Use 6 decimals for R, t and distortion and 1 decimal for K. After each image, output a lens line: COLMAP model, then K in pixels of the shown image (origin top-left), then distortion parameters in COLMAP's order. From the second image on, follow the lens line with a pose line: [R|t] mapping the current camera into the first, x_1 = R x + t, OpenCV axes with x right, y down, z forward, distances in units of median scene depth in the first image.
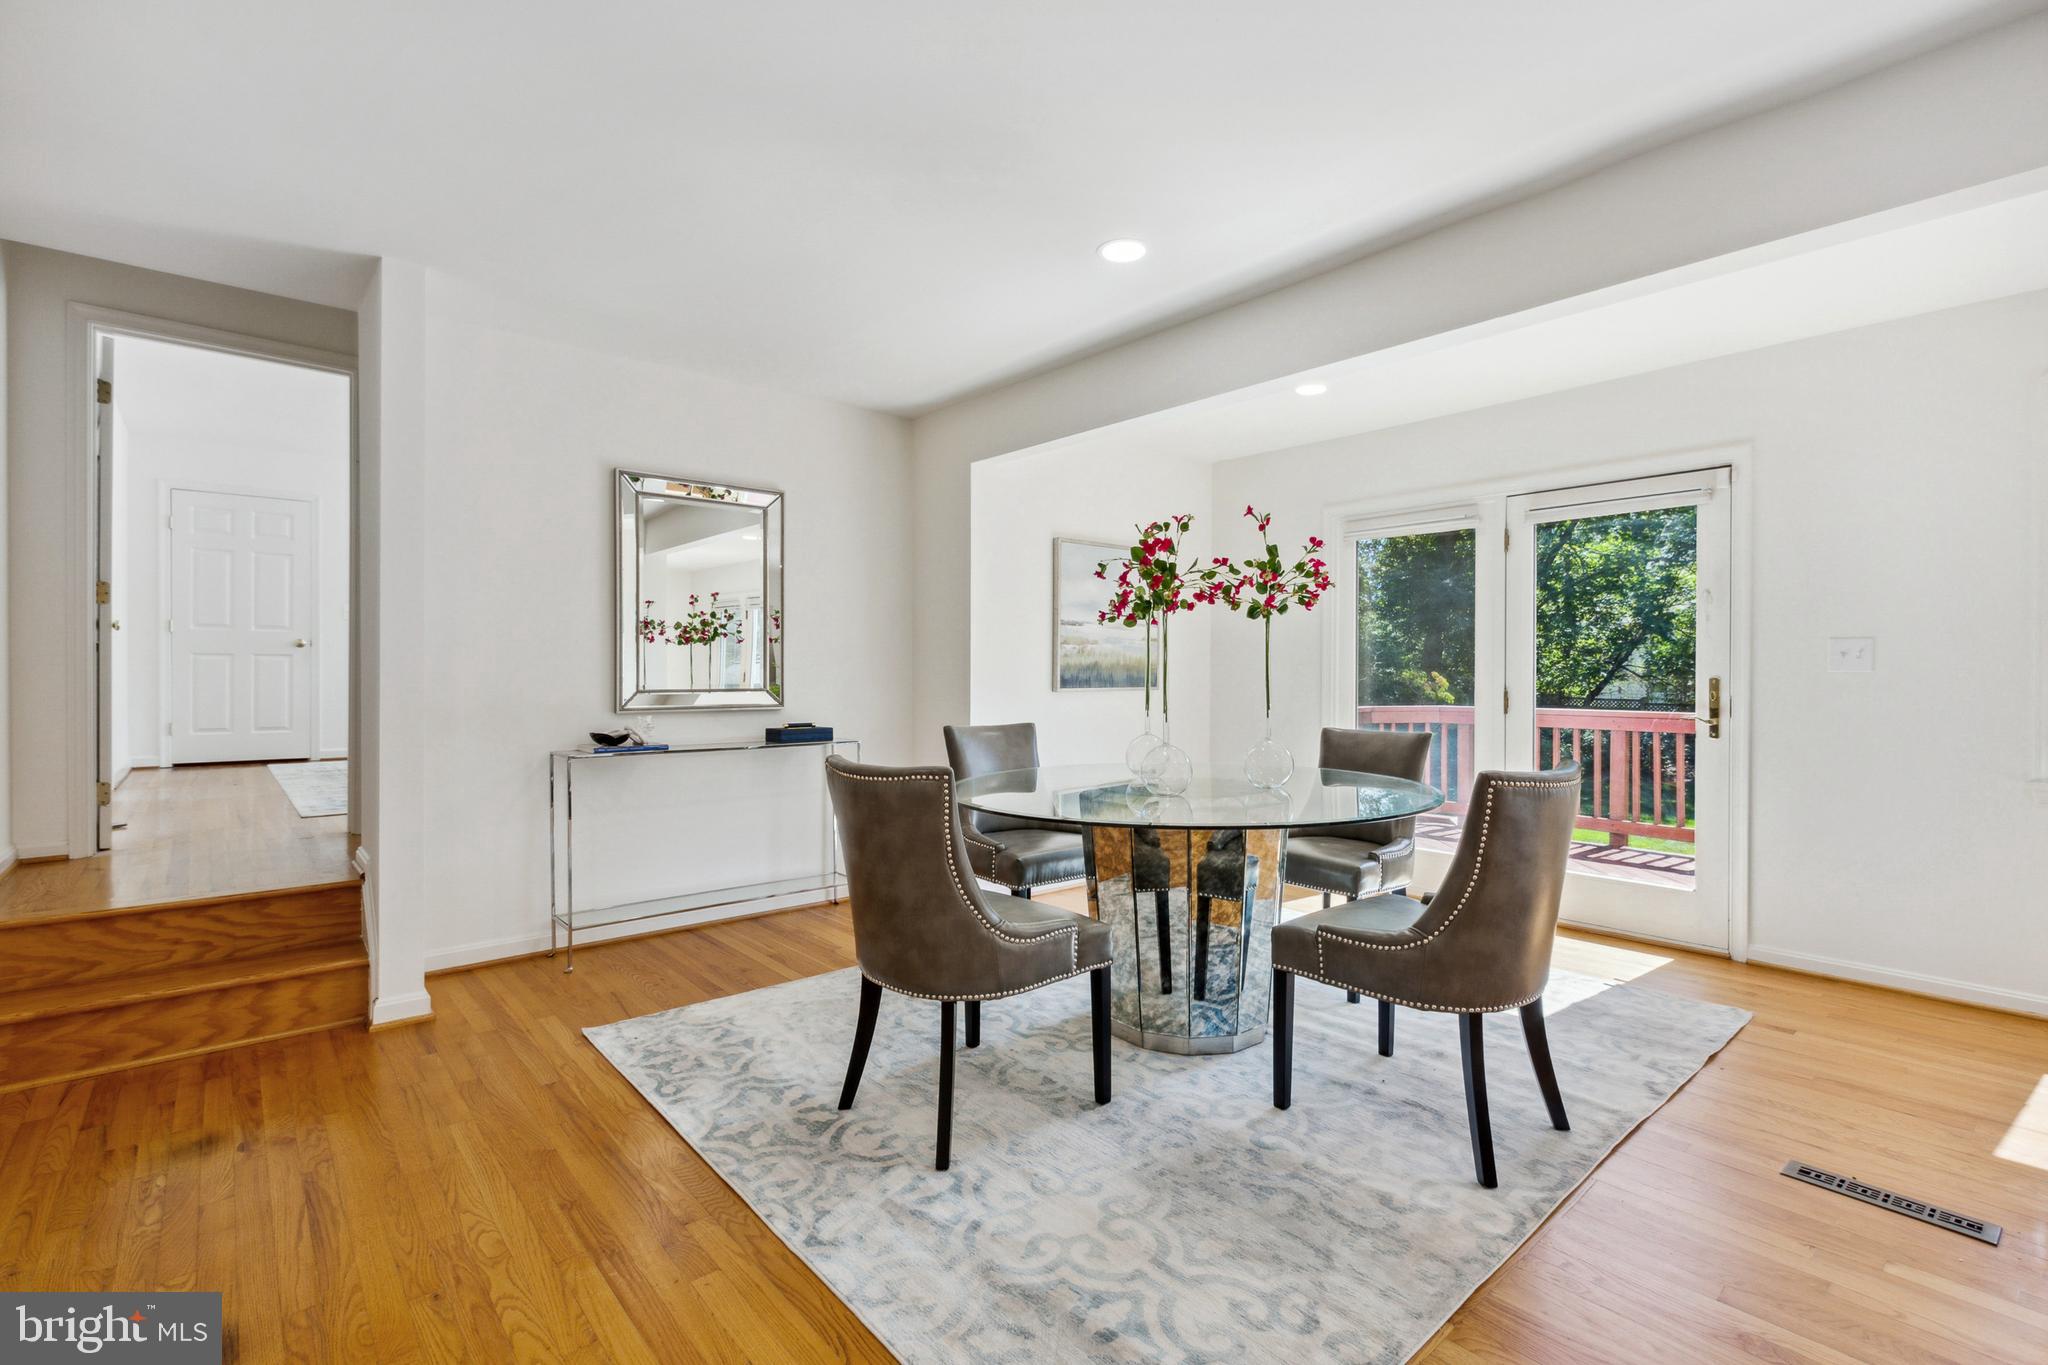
lens RADIAL K [[922.6, 0, 1022.4], [0, 922.6, 676.5], [0, 0, 1]] dist [0.000695, -0.001193]
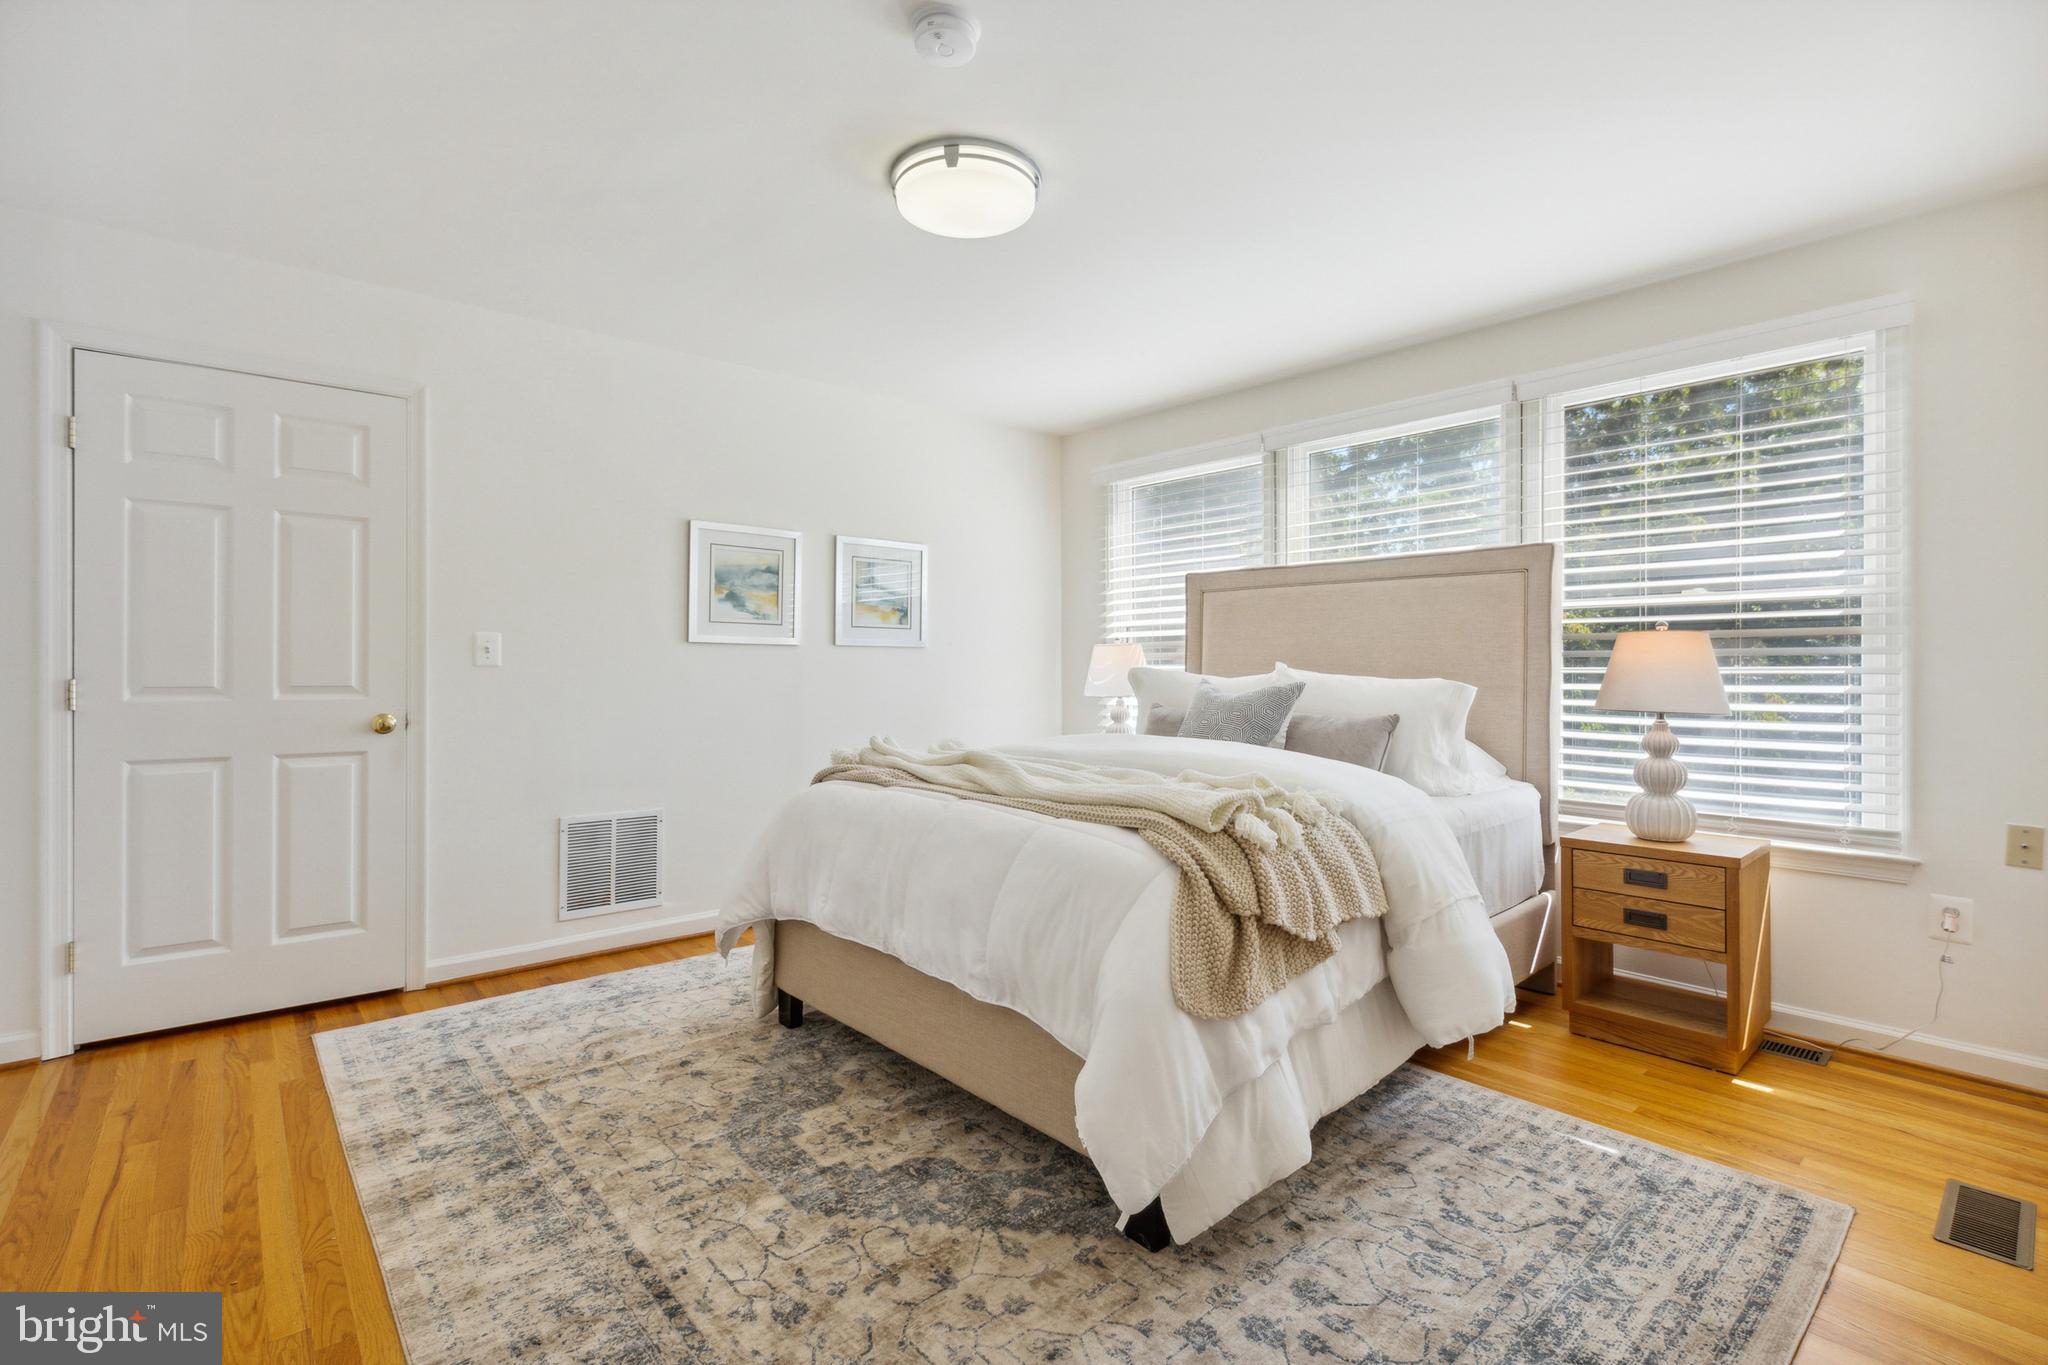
lens RADIAL K [[922.6, 0, 1003.3], [0, 922.6, 674.7], [0, 0, 1]] dist [0.000695, -0.001193]
pose [[0.999939, -0.001183, -0.011021, -0.498882], [0.001164, 0.999998, -0.001740, -0.059159], [0.011023, 0.001727, 0.999938, 0.584467]]
